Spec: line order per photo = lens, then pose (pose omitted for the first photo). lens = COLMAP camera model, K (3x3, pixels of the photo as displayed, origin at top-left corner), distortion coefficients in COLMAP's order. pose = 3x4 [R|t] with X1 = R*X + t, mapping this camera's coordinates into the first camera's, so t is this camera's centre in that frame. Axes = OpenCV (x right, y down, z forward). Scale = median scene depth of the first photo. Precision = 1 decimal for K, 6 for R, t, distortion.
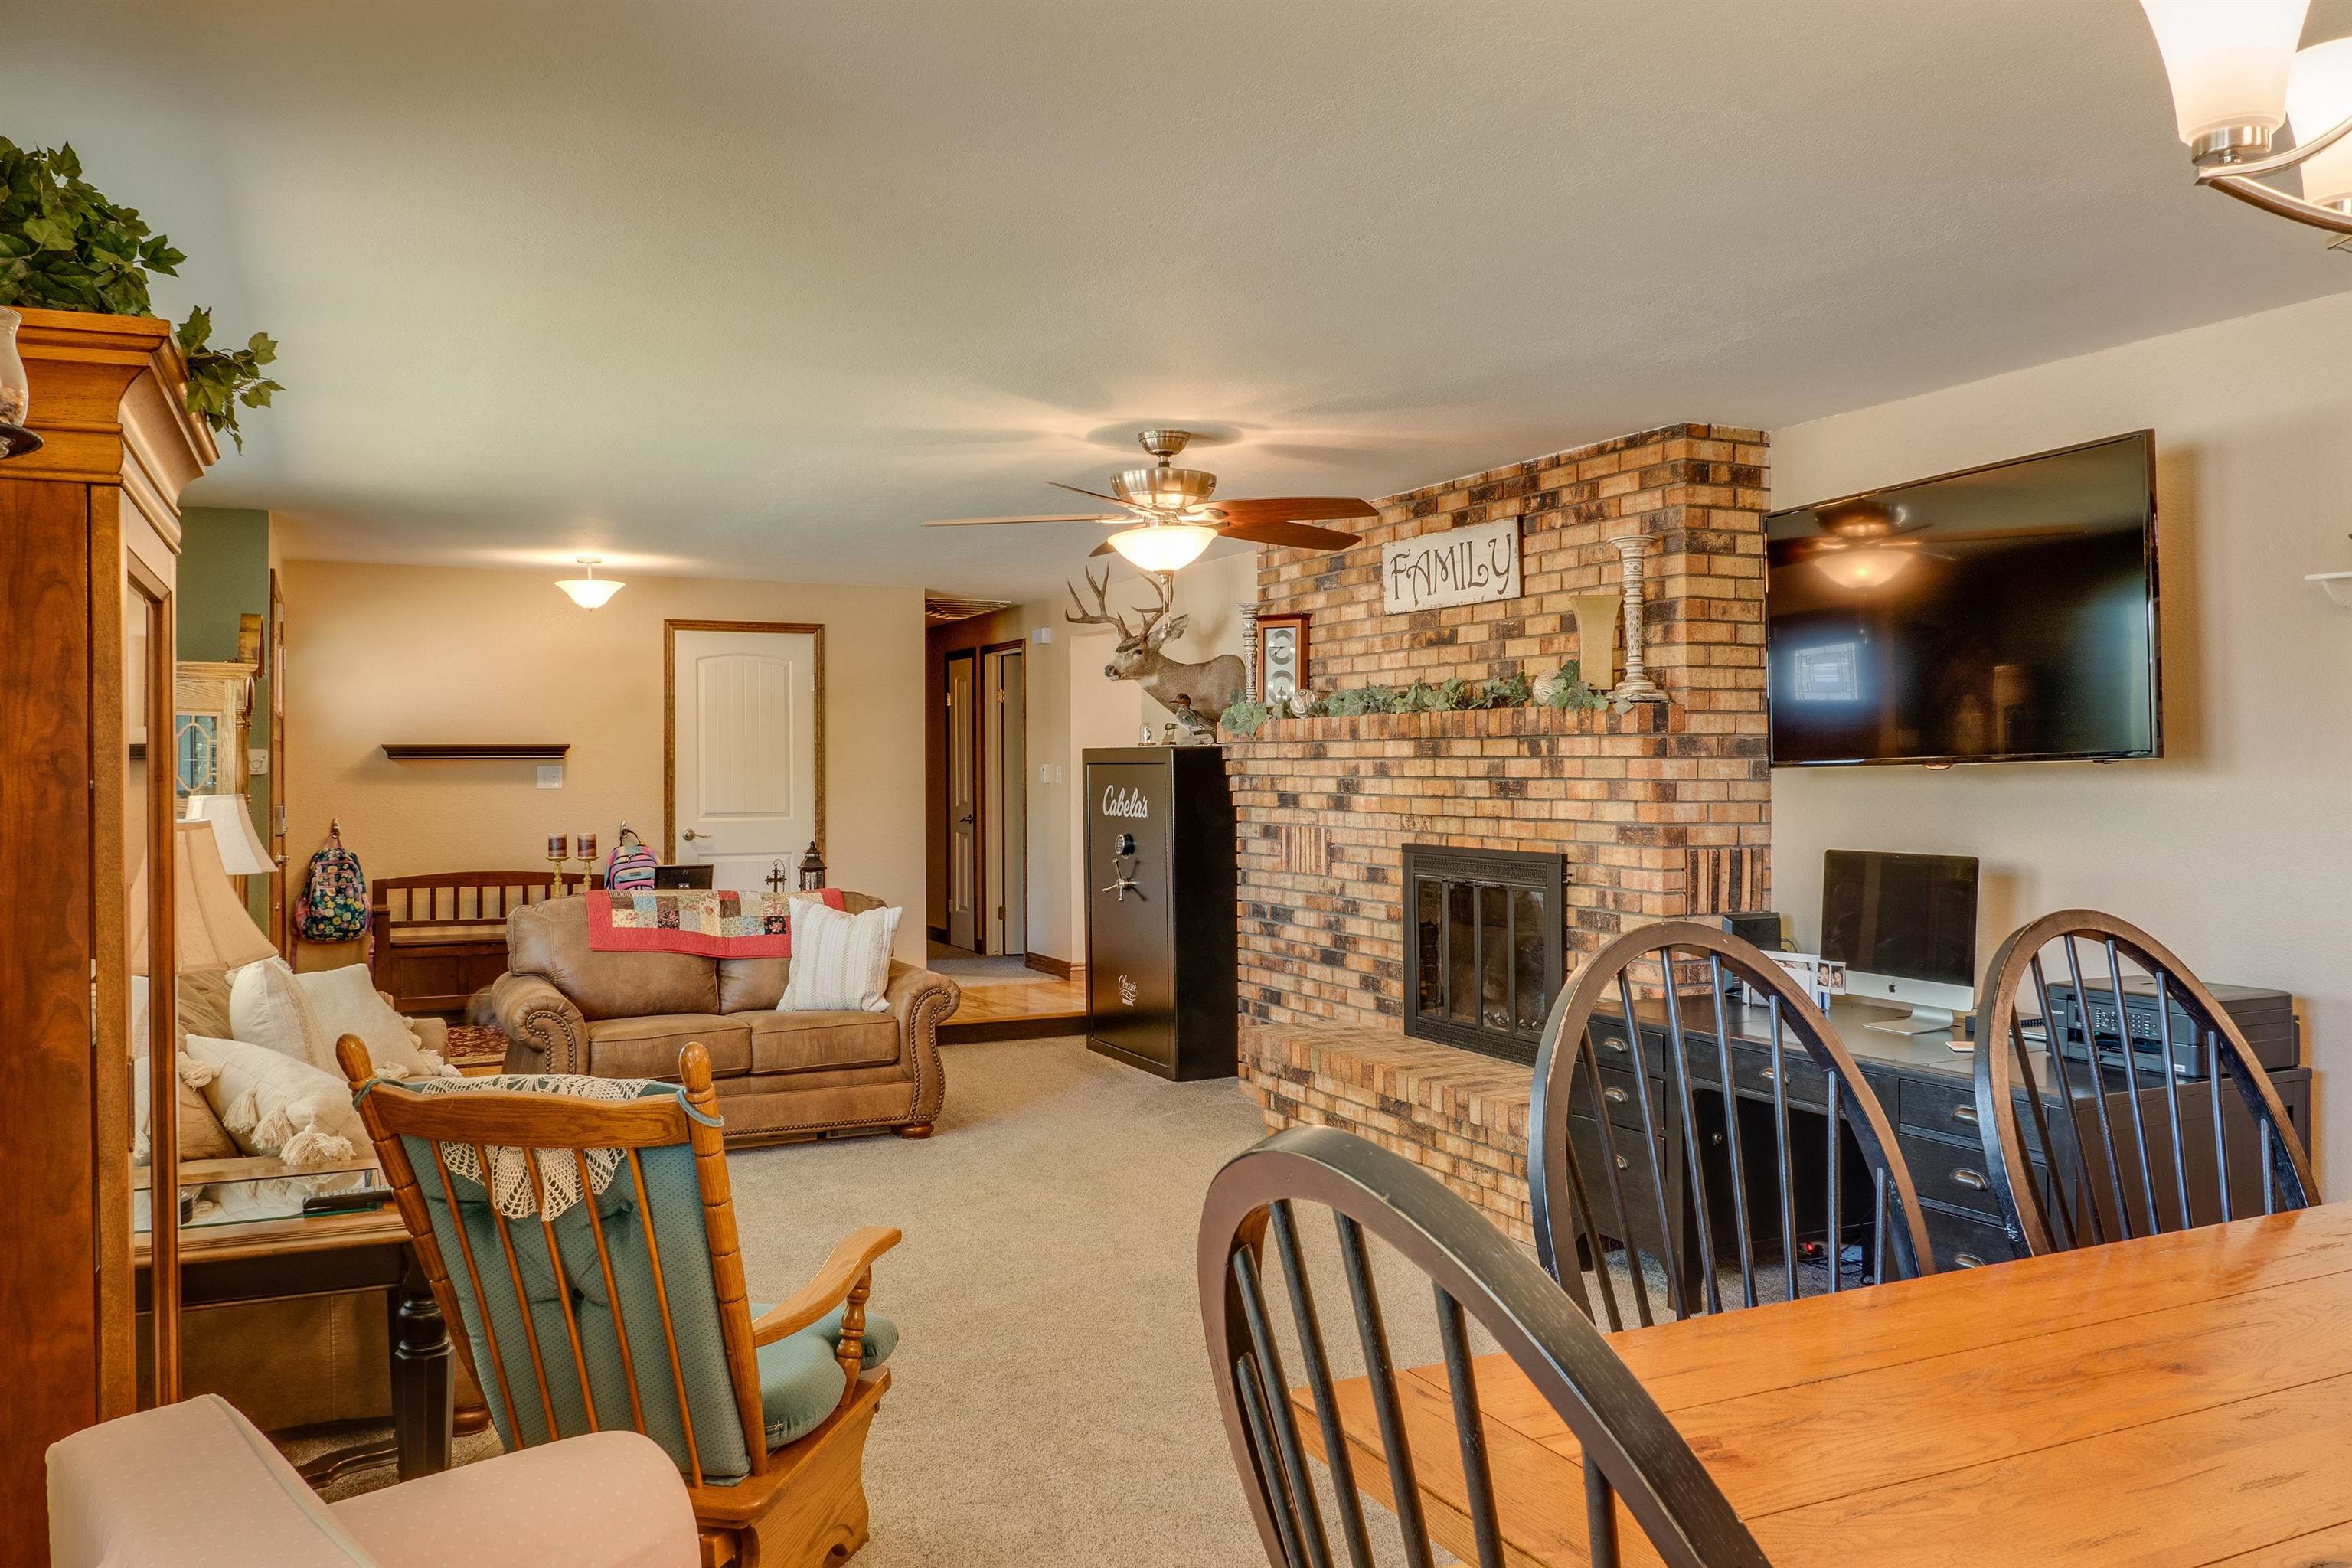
lens RADIAL K [[1748.5, 0, 1161.6], [0, 1748.5, 780.2], [0, 0, 1]] dist [-0.004816, 0.003382]
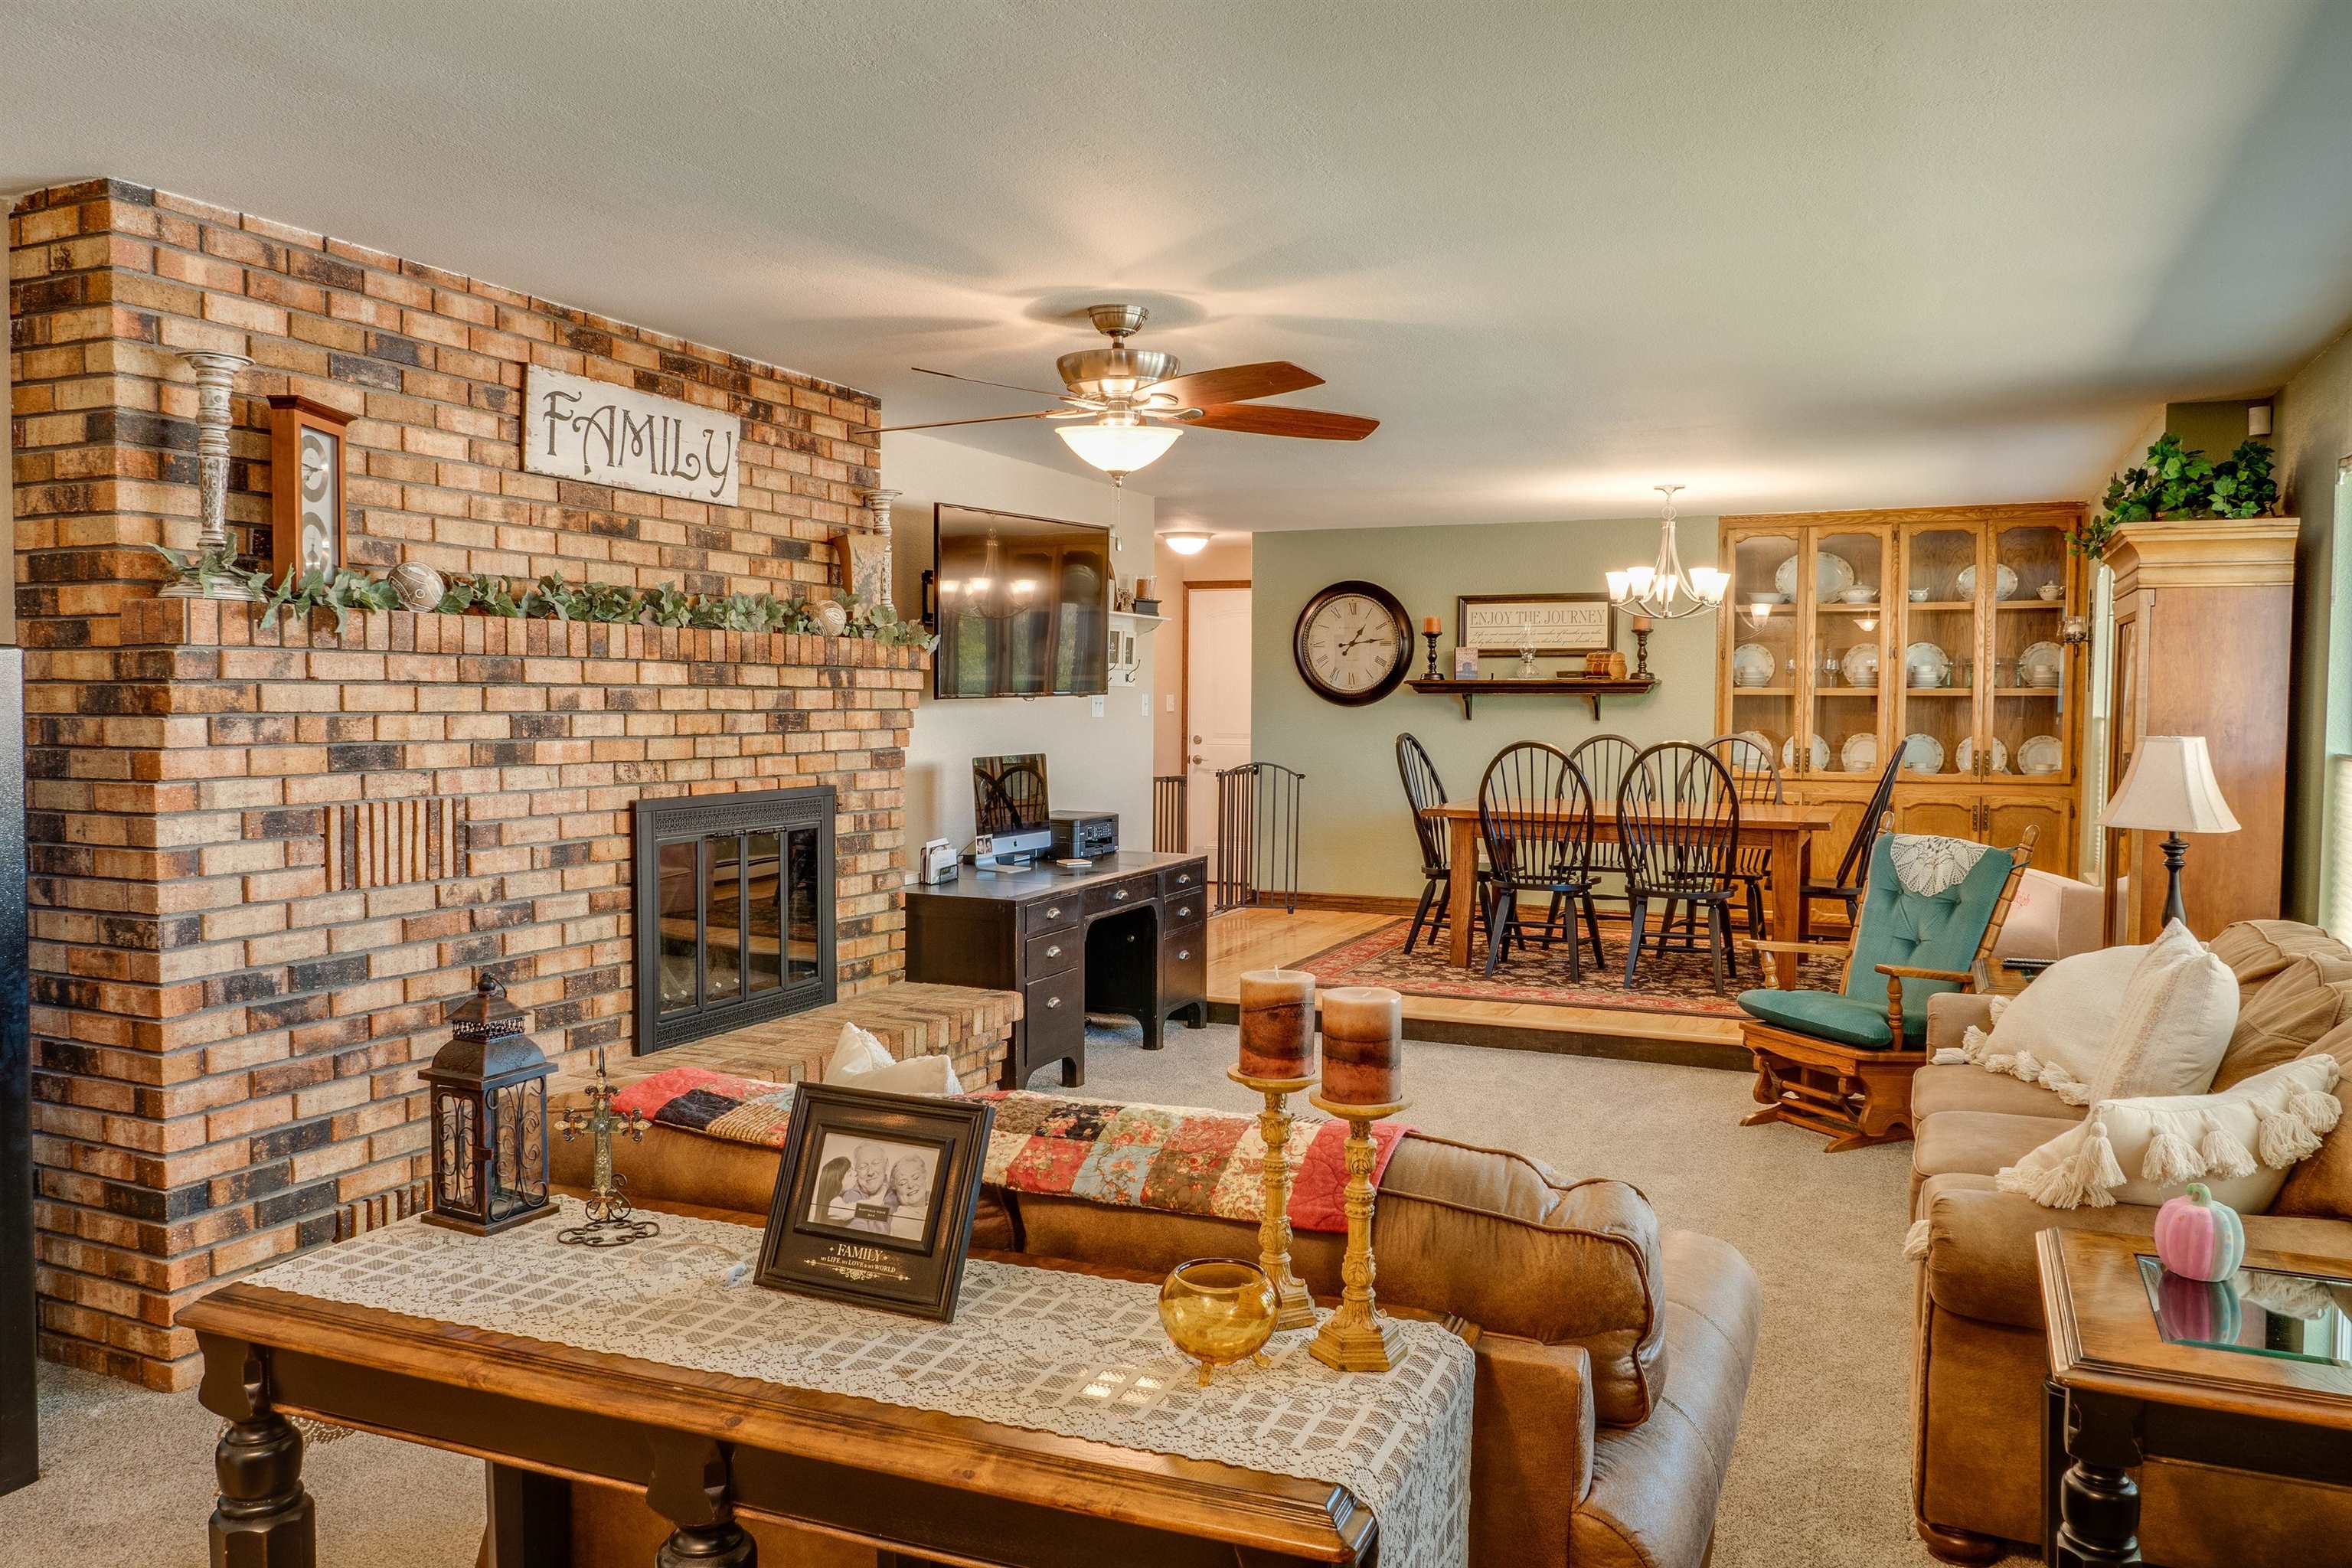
lens RADIAL K [[1748.5, 0, 1161.6], [0, 1748.5, 780.2], [0, 0, 1]] dist [-0.004816, 0.003382]
pose [[-0.653072, -0.035667, 0.756455, -0.560960], [0.003929, 0.998717, 0.050481, -0.009003], [-0.757286, 0.035940, -0.652094, 1.297643]]
